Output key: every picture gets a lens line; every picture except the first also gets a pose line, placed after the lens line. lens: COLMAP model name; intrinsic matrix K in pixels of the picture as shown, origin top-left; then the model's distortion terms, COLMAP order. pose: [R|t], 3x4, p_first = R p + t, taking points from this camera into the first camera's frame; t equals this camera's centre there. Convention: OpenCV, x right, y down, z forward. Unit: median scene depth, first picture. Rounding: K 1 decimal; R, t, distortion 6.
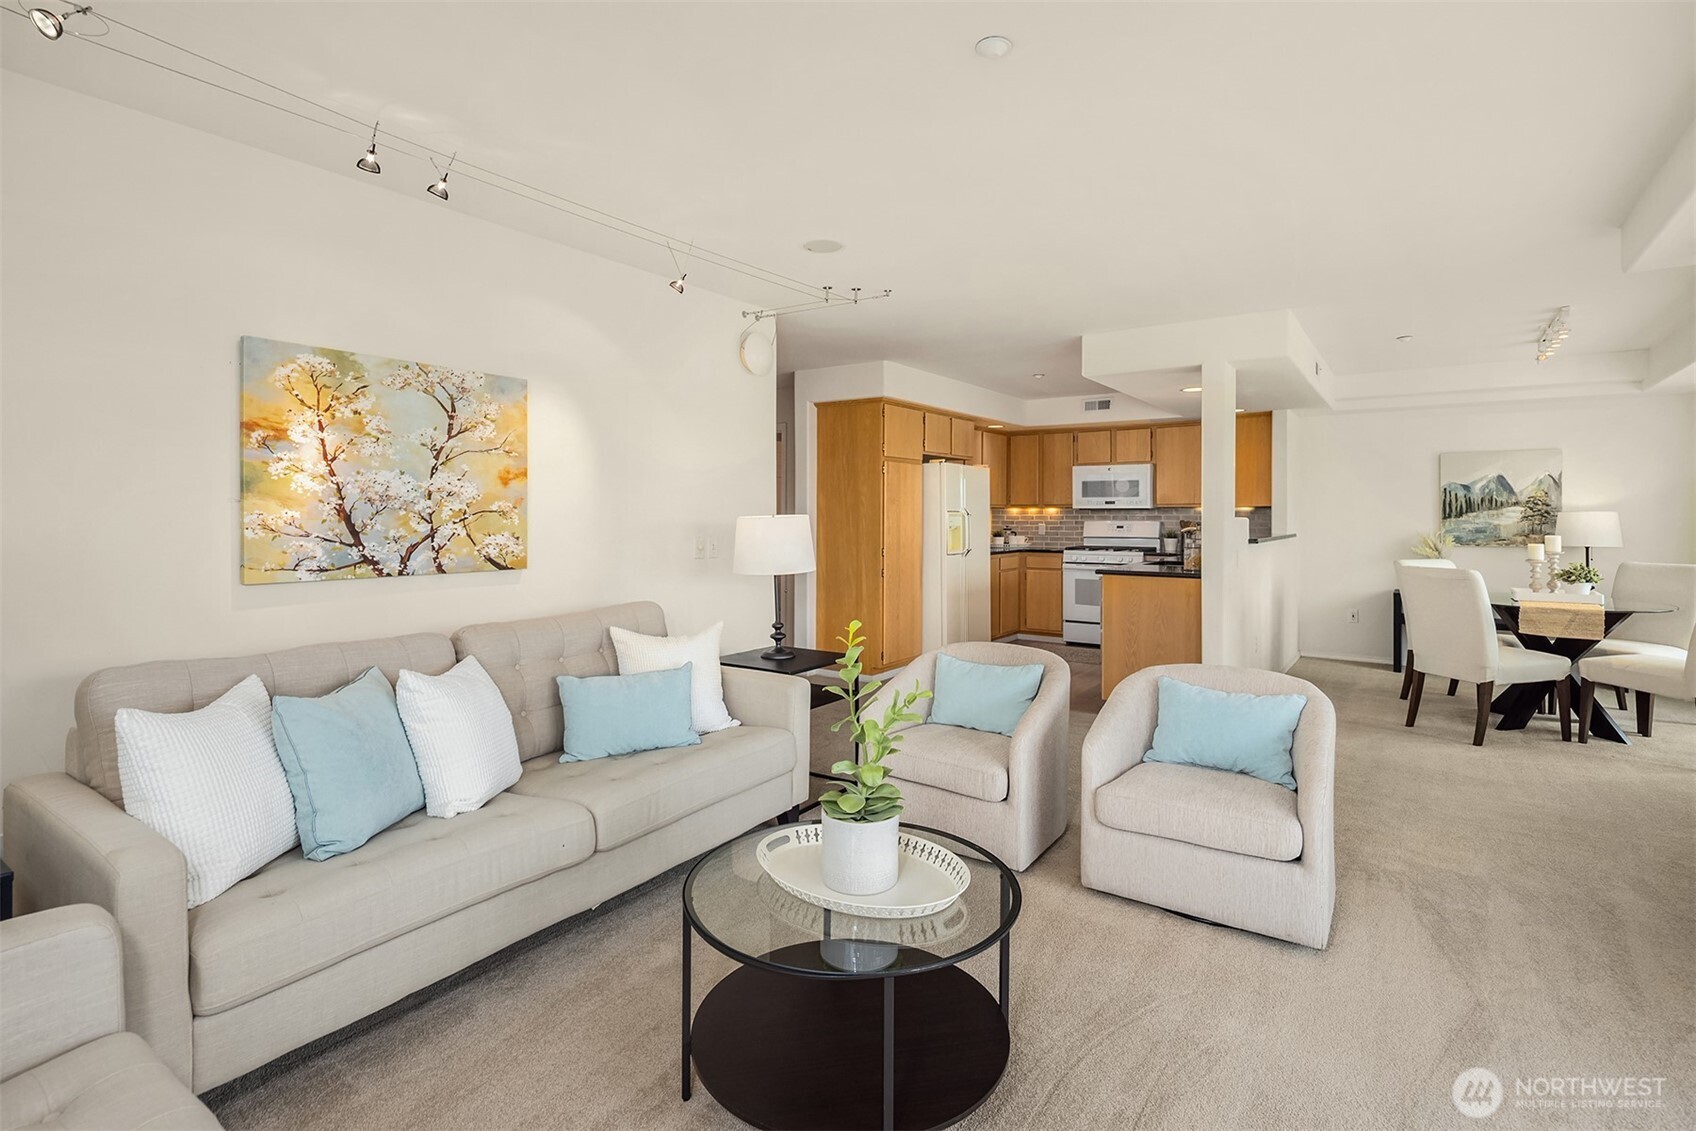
lens RADIAL K [[823.3, 0, 842.8], [0, 823.3, 518.6], [0, 0, 1]] dist [0.004531, -0.005014]
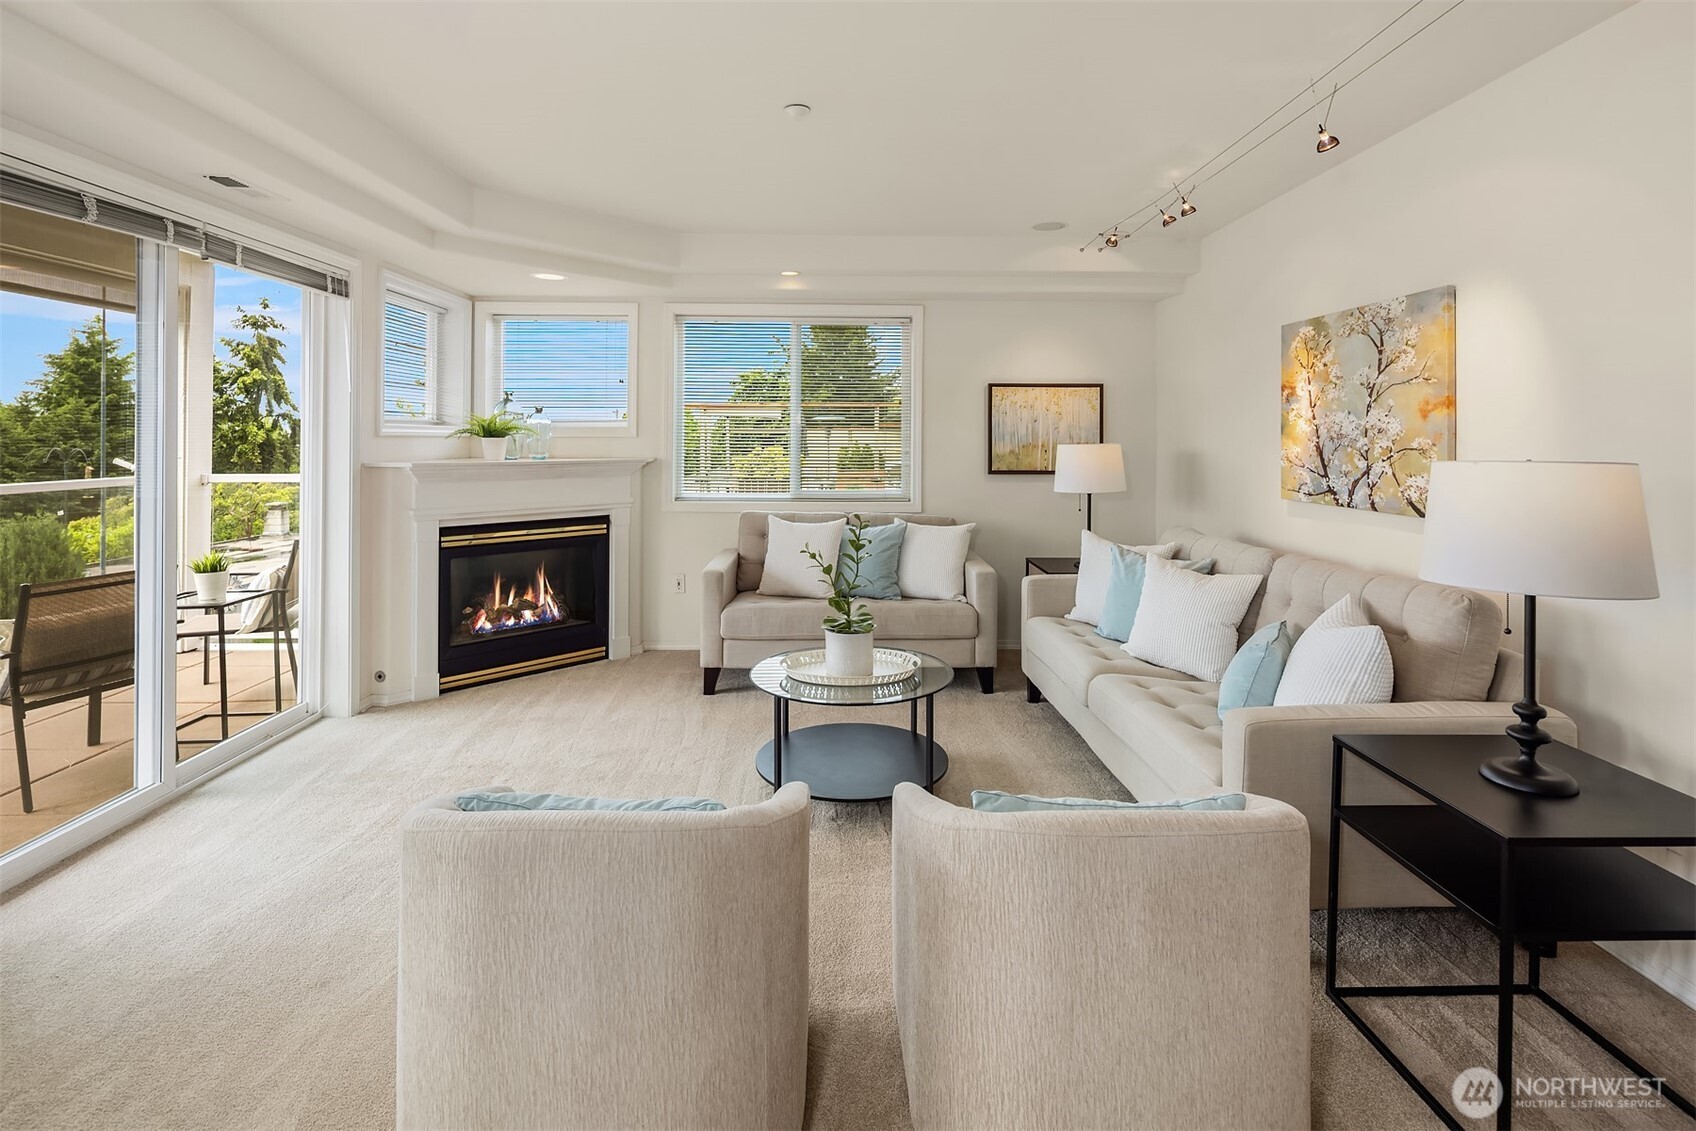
lens RADIAL K [[823.3, 0, 860.3], [0, 823.3, 438.4], [0, 0, 1]] dist [0.004531, -0.005014]
pose [[-0.797290, -0.007480, -0.603550, 0.287933], [-0.011444, 0.999931, 0.002725, -0.007932], [0.603488, 0.009080, -0.797320, 0.671406]]
